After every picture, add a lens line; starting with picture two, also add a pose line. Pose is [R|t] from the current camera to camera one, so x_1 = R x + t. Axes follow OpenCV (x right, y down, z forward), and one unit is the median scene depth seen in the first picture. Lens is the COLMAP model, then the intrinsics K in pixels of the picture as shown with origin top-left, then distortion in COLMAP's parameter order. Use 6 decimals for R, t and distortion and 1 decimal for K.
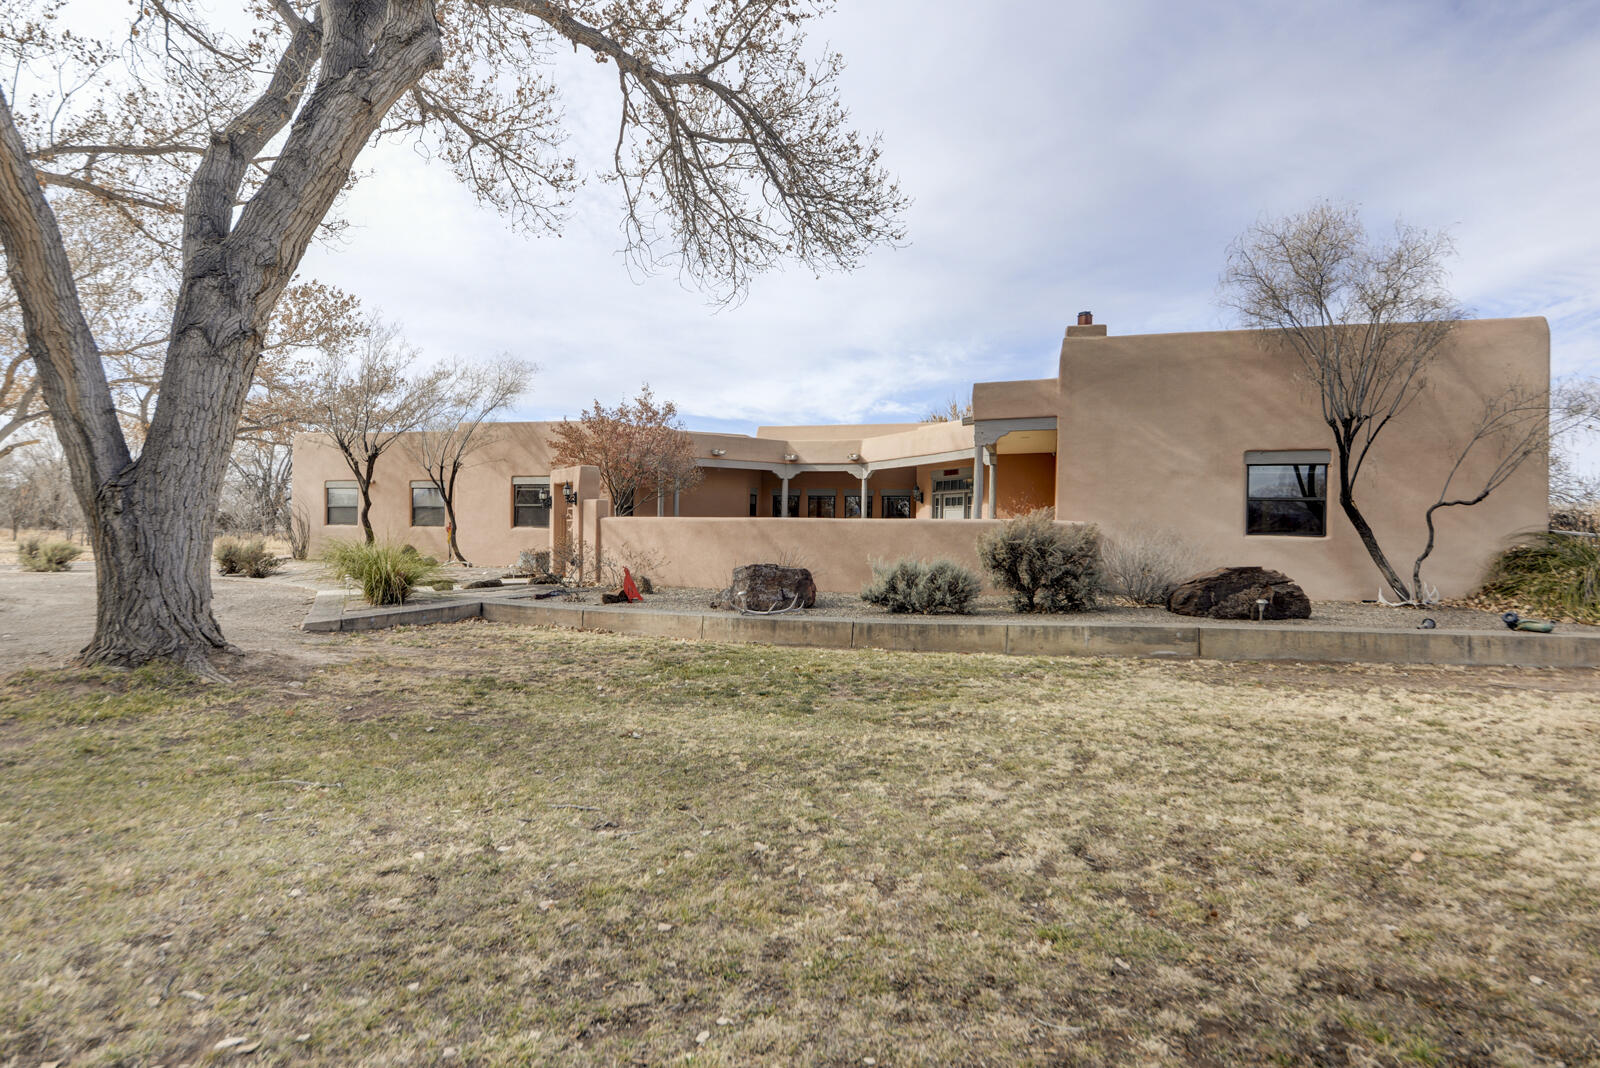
lens RADIAL K [[874.2, 0, 800.0], [0, 874.2, 534.0], [0, 0, 1]] dist [0.038387, -0.001504]
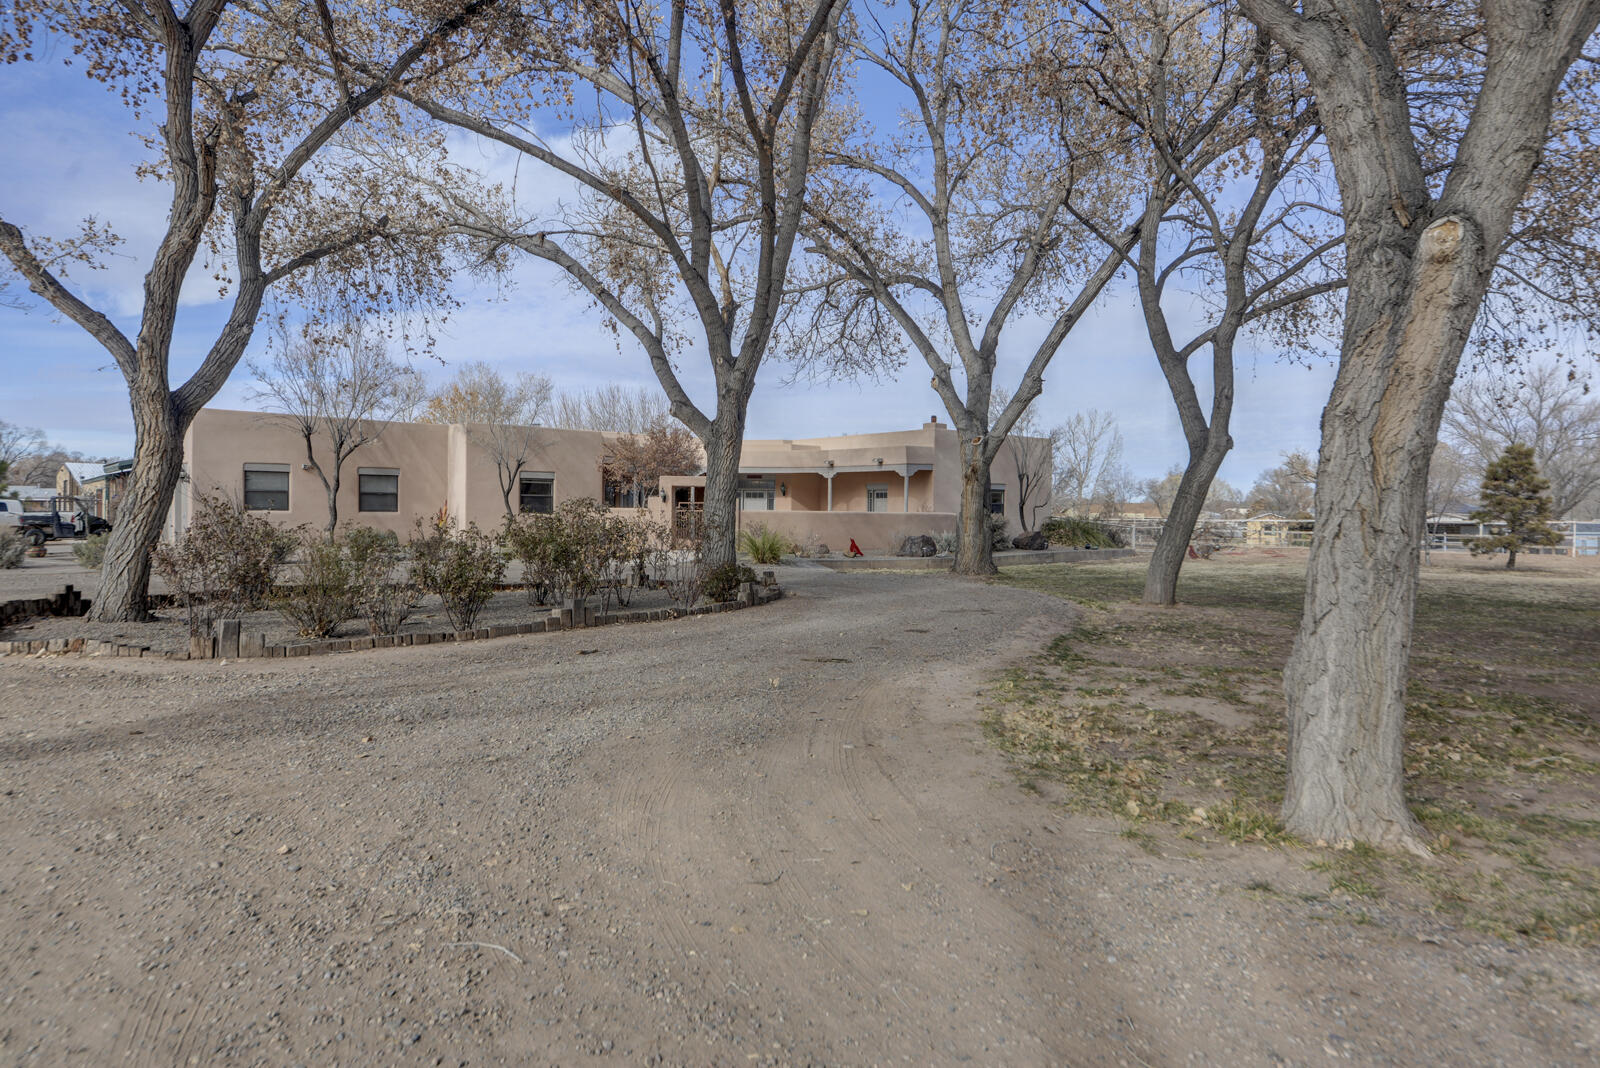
lens RADIAL K [[975.9, 0, 800.0], [0, 975.9, 534.0], [0, 0, 1]] dist [0.004841, 0.000172]
pose [[0.585945, -0.023963, 0.809996, -1.946839], [-0.004845, 0.999441, 0.033073, -0.042054], [-0.810336, -0.023303, 0.585502, -0.156099]]
